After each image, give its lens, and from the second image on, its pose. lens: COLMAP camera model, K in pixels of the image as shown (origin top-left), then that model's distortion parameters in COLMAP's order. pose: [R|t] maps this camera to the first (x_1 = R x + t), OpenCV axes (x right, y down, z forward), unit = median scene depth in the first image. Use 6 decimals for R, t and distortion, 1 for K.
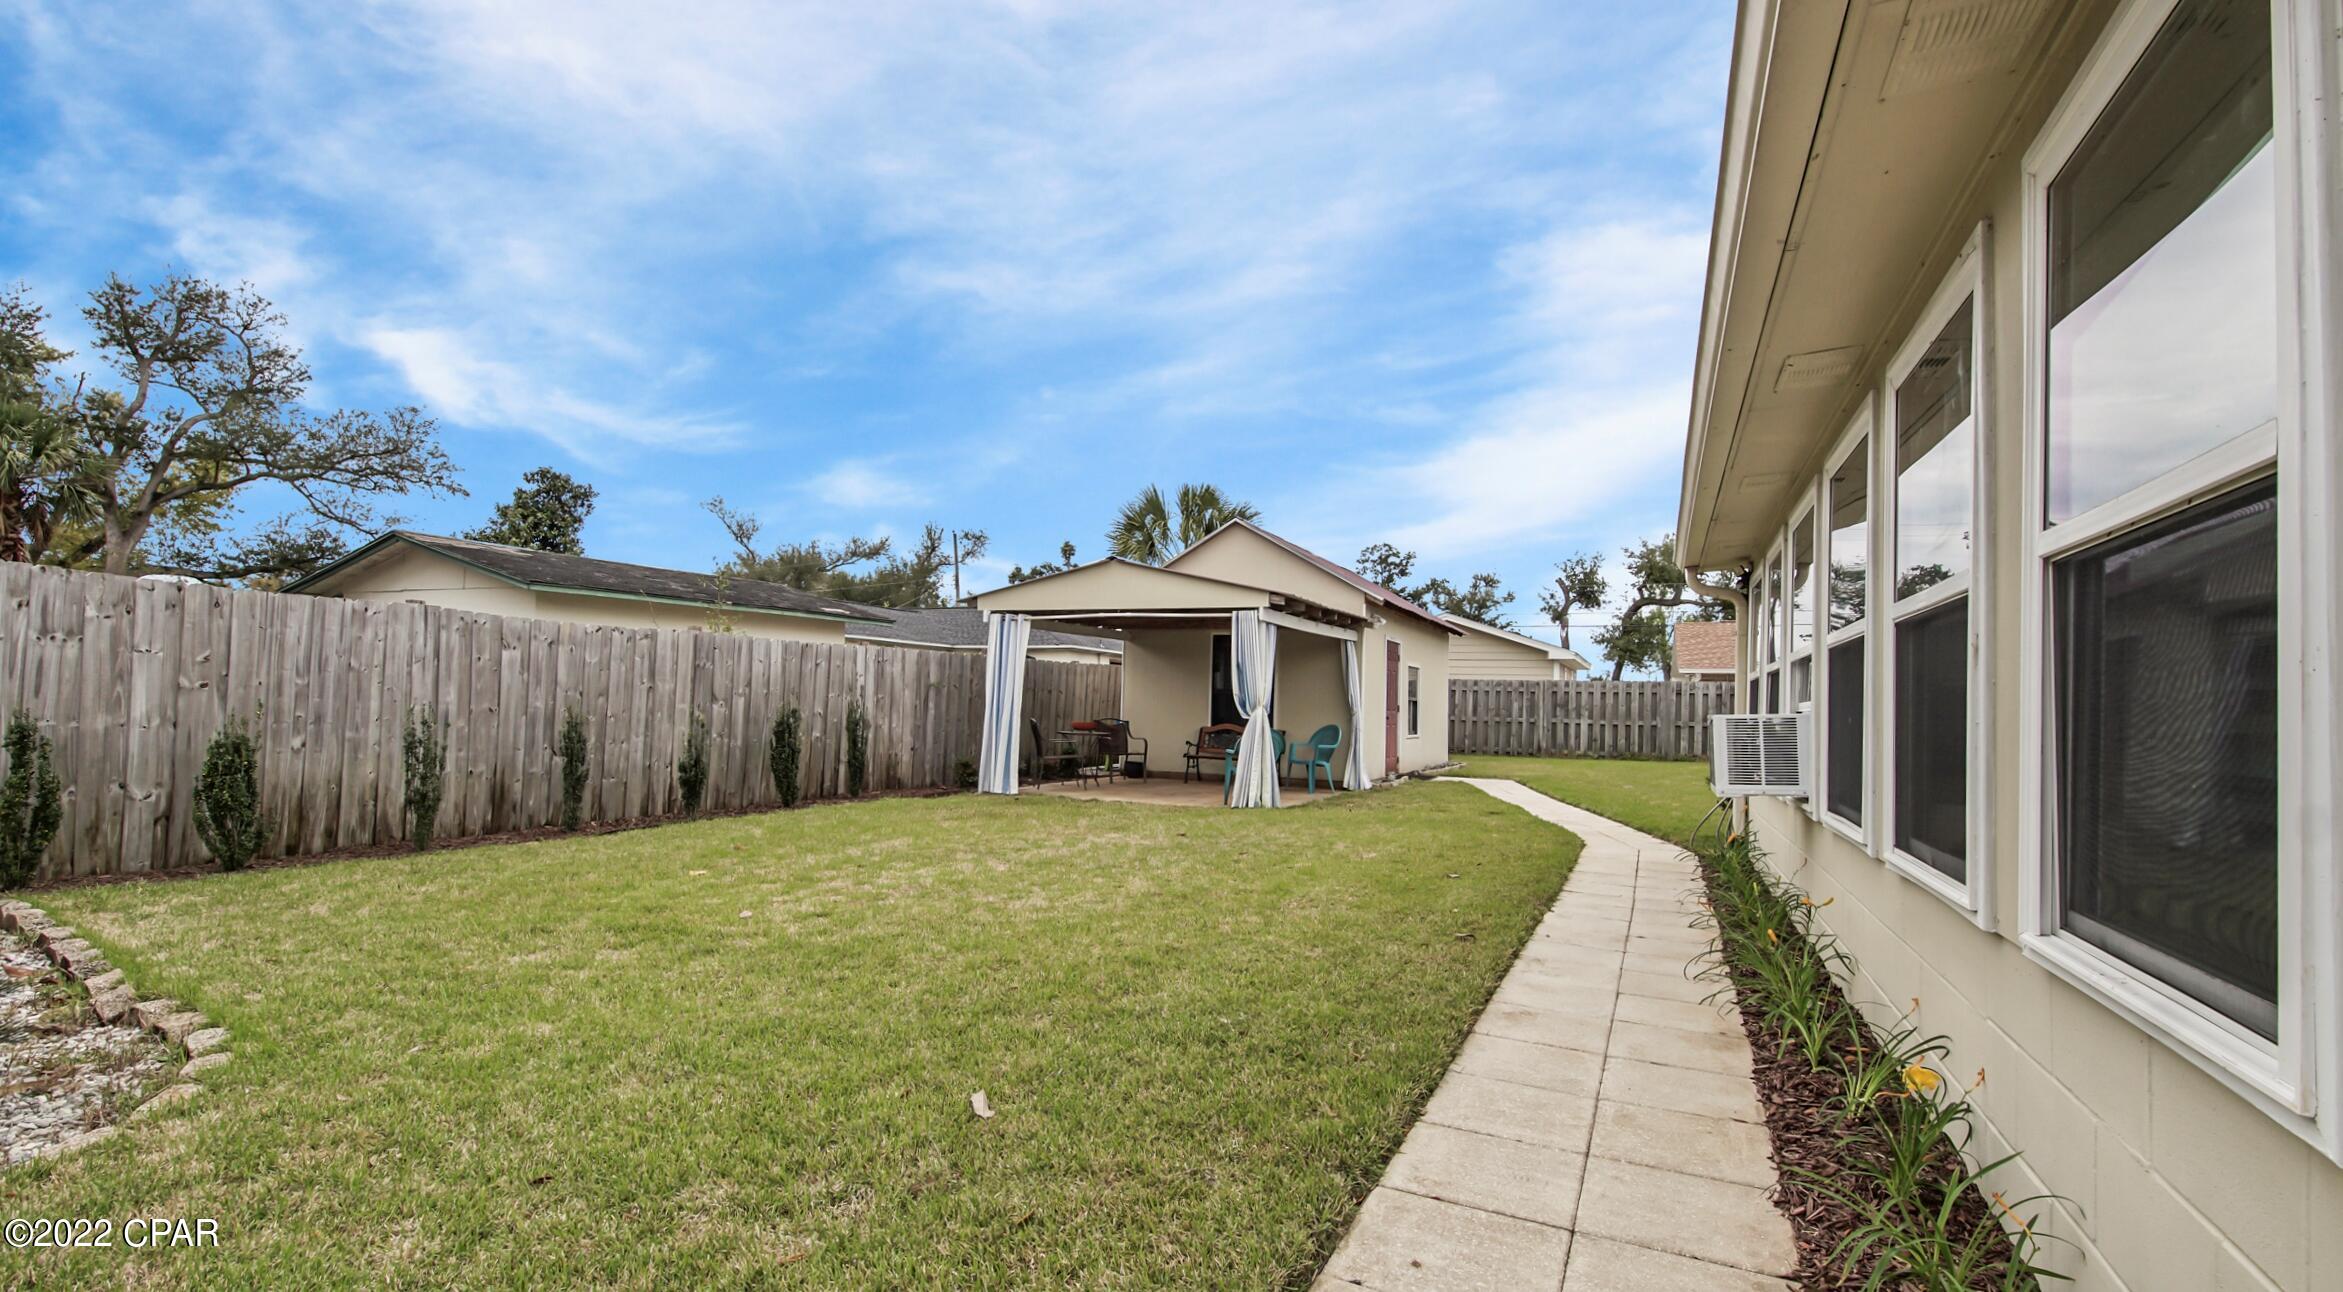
lens RADIAL K [[1043.7, 0, 1179.8], [0, 1043.7, 668.1], [0, 0, 1]] dist [0.025100, -0.018353]
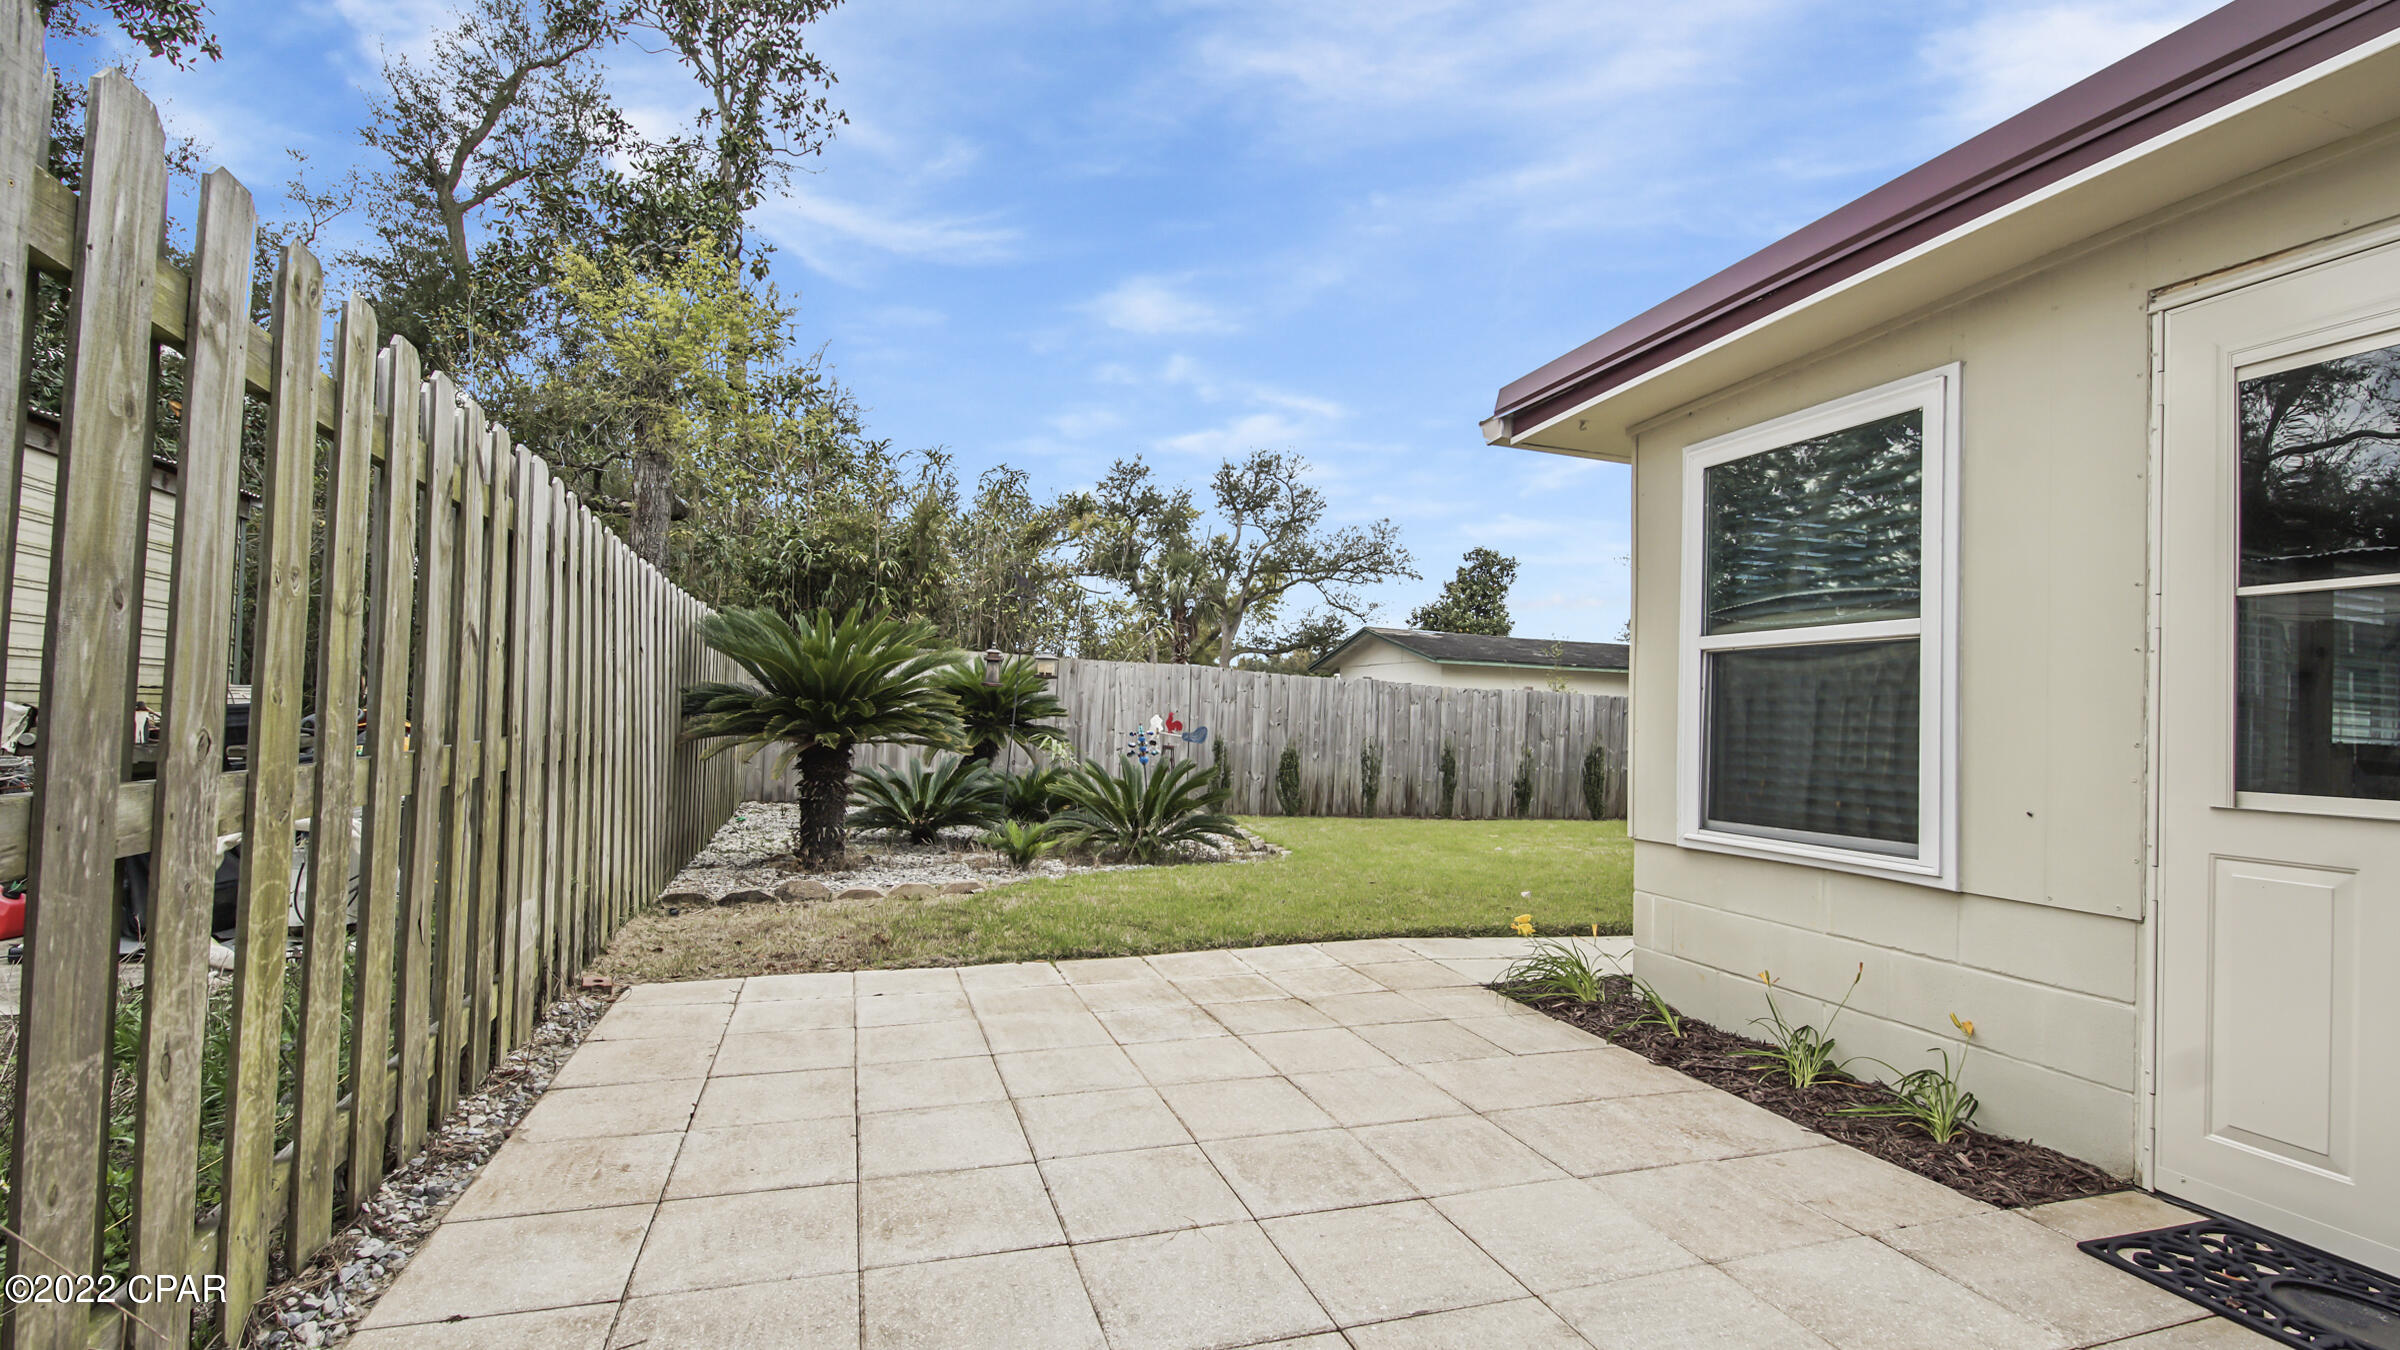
lens RADIAL K [[1065.2, 0, 1208.9], [0, 1065.2, 686.0], [0, 0, 1]] dist [0.042285, -0.030044]
pose [[0.695798, -0.018883, -0.717990, 0.295367], [-0.001388, 0.999617, -0.027635, -0.000118], [0.718237, 0.020226, 0.695505, -0.343430]]
